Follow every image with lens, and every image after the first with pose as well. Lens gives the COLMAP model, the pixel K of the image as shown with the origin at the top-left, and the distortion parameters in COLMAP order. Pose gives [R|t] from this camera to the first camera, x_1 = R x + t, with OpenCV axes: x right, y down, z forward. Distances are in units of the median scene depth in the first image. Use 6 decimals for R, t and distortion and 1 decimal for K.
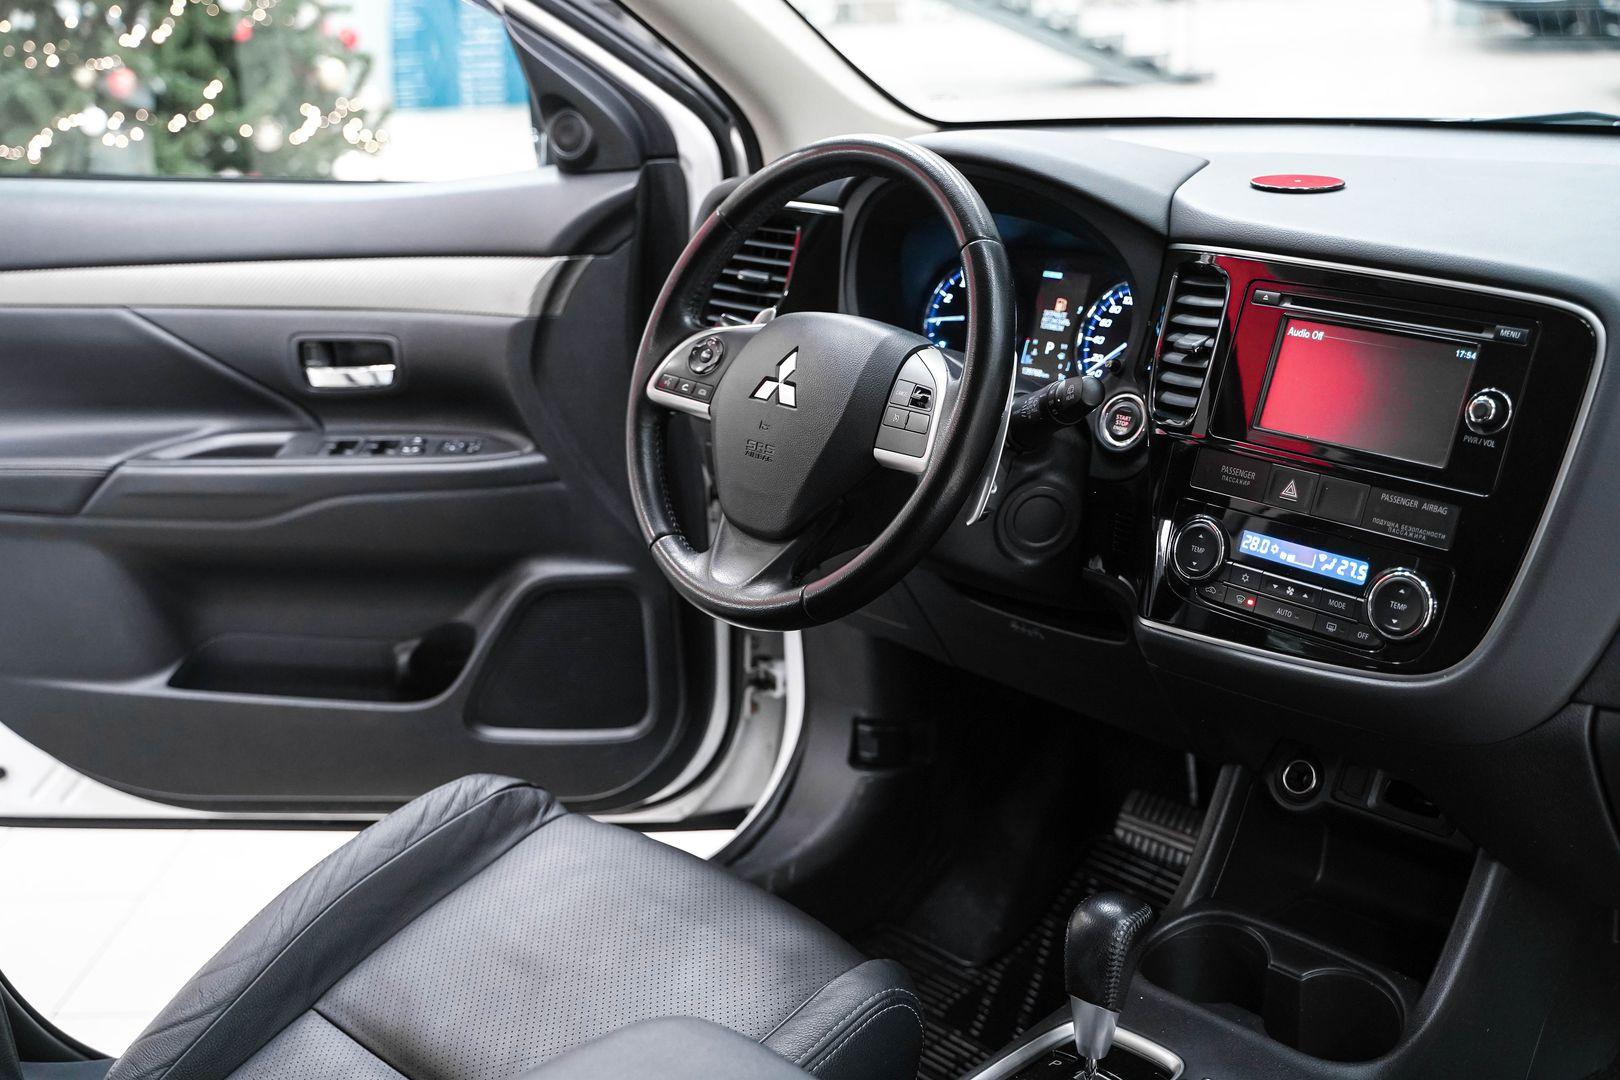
lens RADIAL K [[1830.0, 0, 793.3], [0, 1830.0, 535.3], [0, 0, 1]] dist [0.008084, 0.000000]
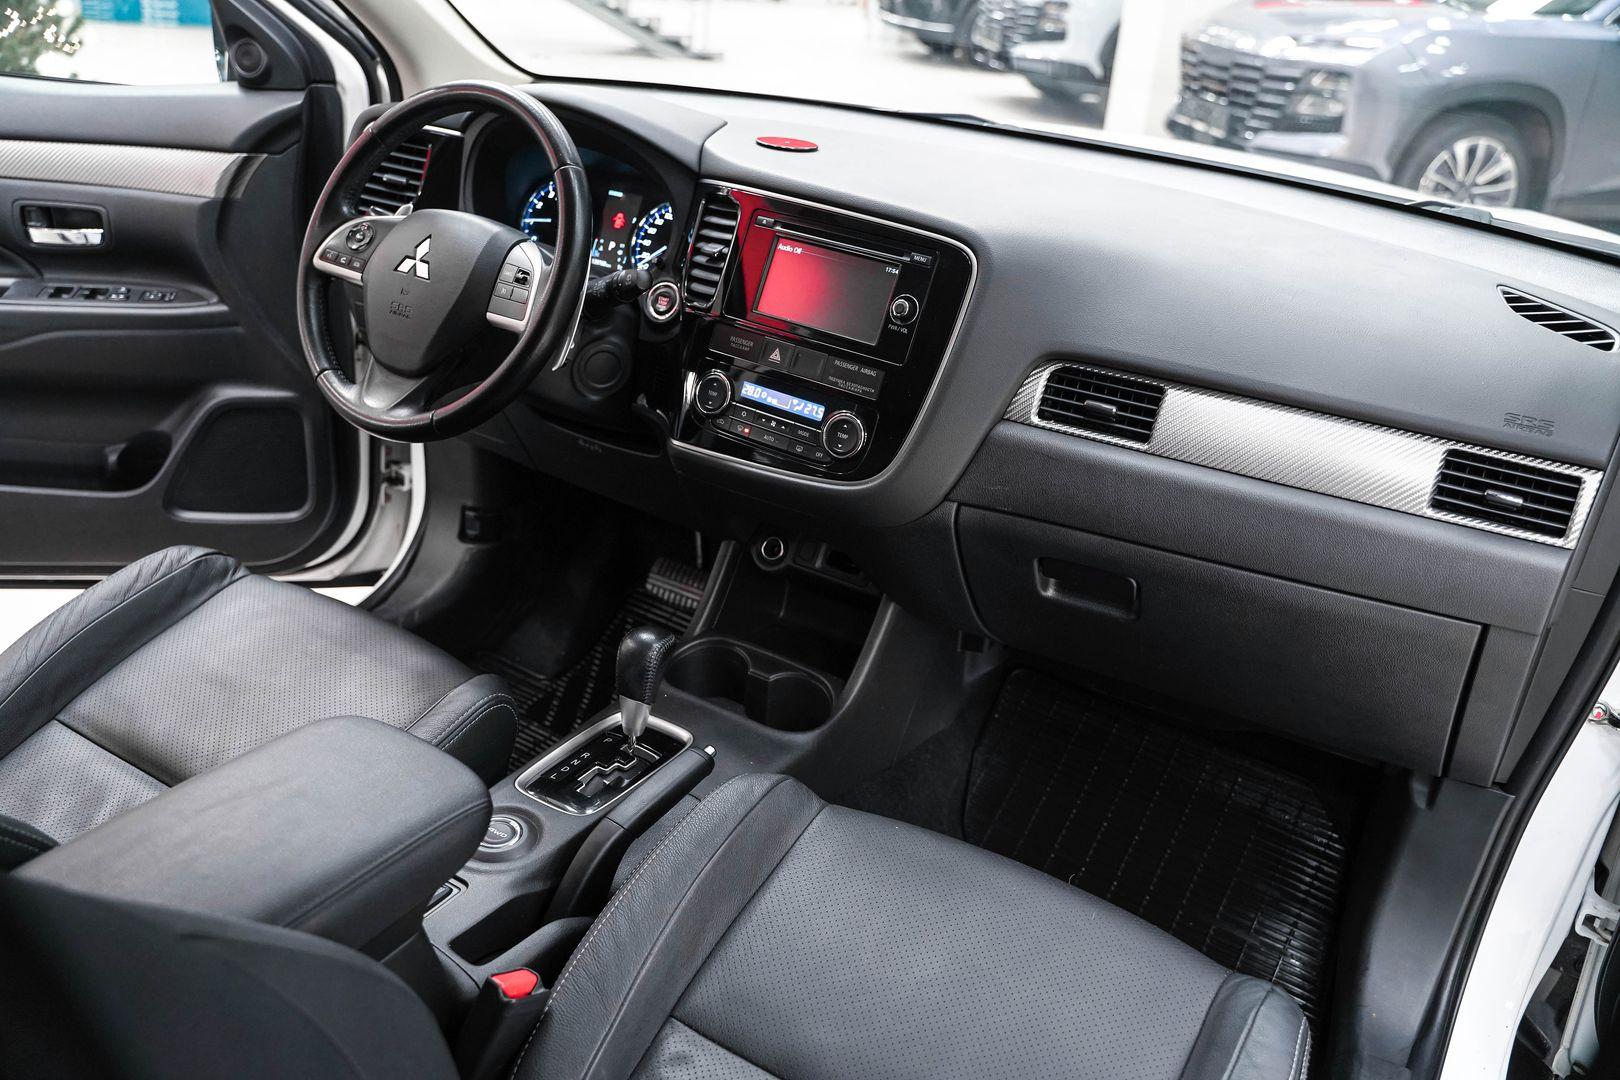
lens RADIAL K [[1305.2, 0, 800.3], [0, 1305.2, 538.7], [0, 0, 1]] dist [-0.111180, 0.081018]
pose [[0.955789, 0.003443, 0.294034, -0.014308], [-0.039483, 0.992379, 0.116725, -0.000984], [-0.291391, -0.123174, 0.948641, -0.015339]]
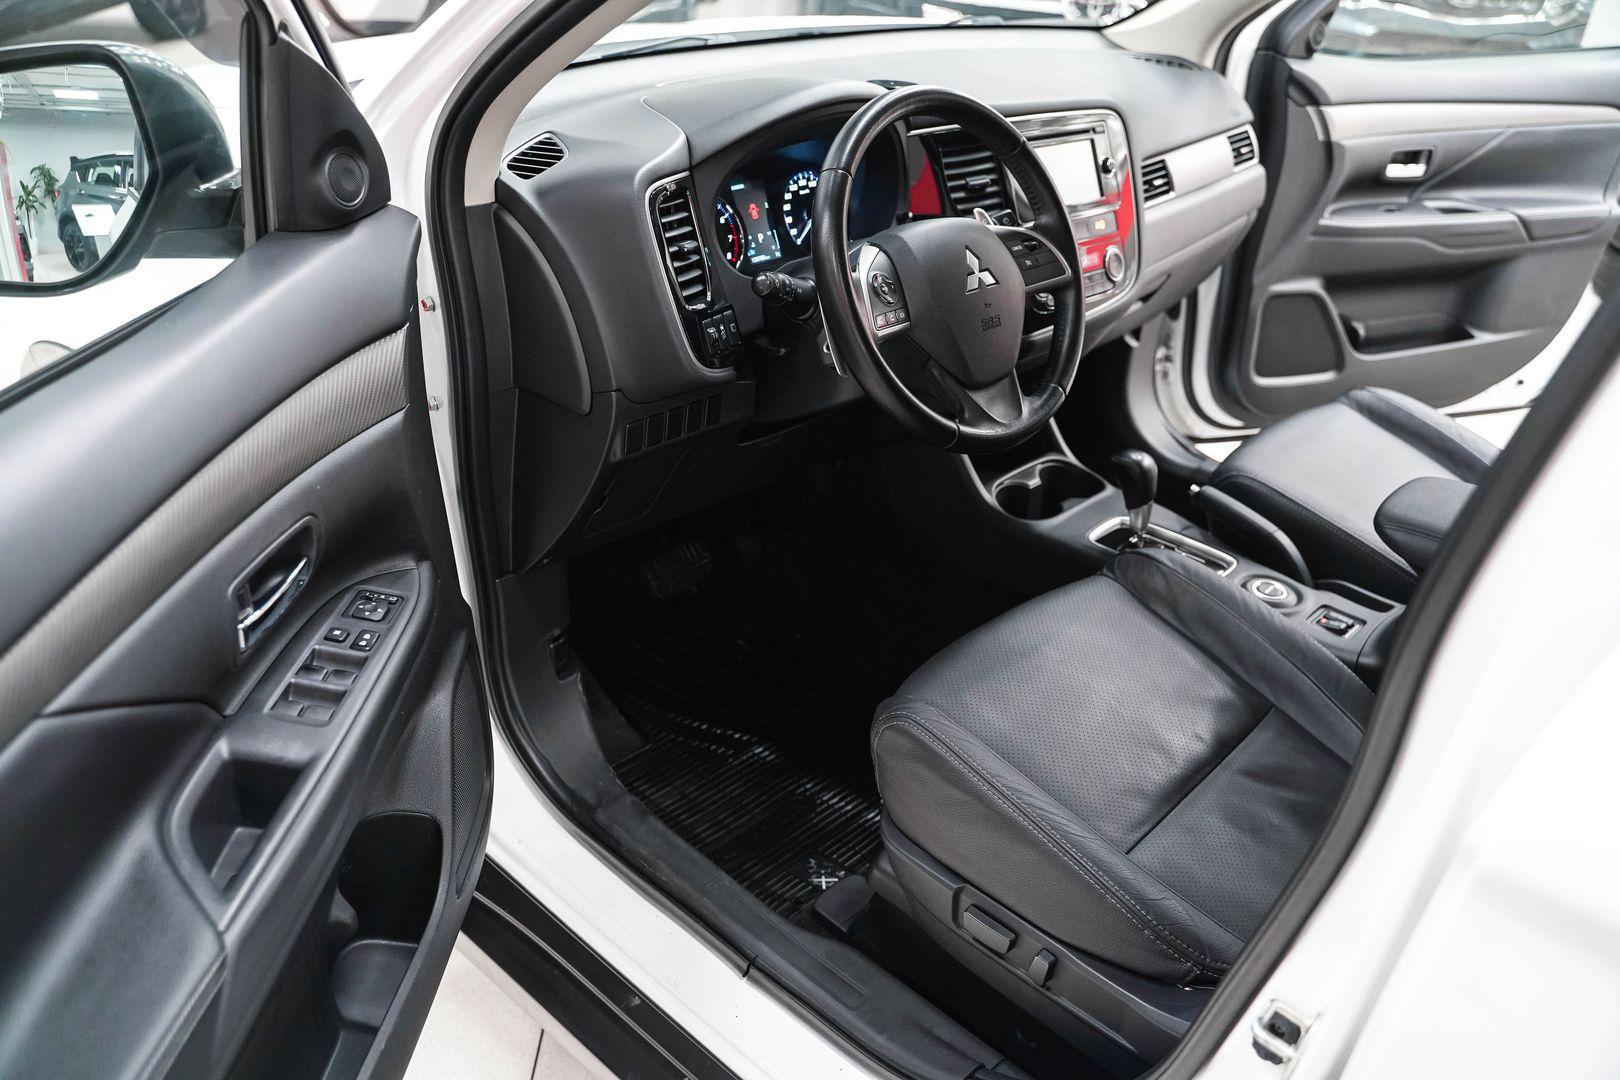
lens RADIAL K [[1305.2, 0, 808.4], [0, 1305.2, 539.3], [0, 0, 1]] dist [-0.111180, 0.081018]
pose [[-0.058111, -0.434636, 0.898730, -0.874422], [0.280344, 0.856921, 0.432543, -0.335866], [-0.958139, 0.277089, 0.072051, 1.011372]]
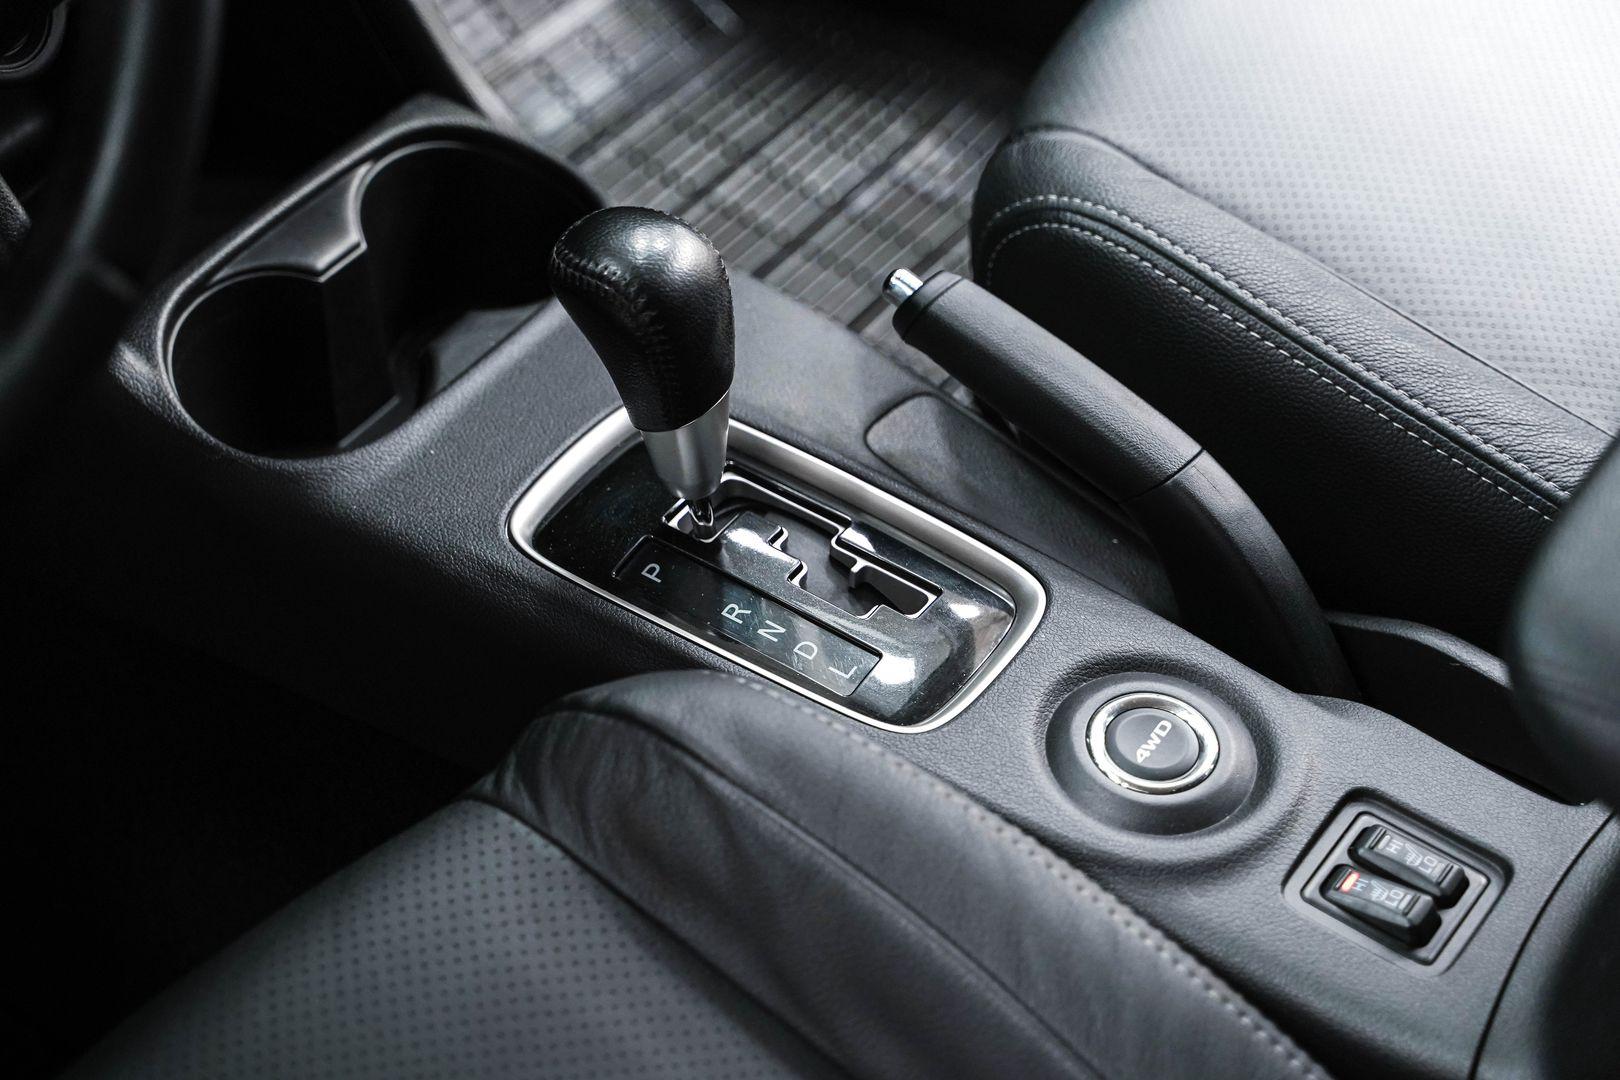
lens RADIAL K [[3163.7, 0, 808.0], [0, 3163.7, 541.2], [0, 0, 1]] dist [0.239389, 0.000000]
pose [[-0.219059, -0.658487, 0.720006, -0.418459], [0.277032, 0.665584, 0.693001, -0.270710], [-0.935557, 0.351273, 0.036620, 0.765191]]
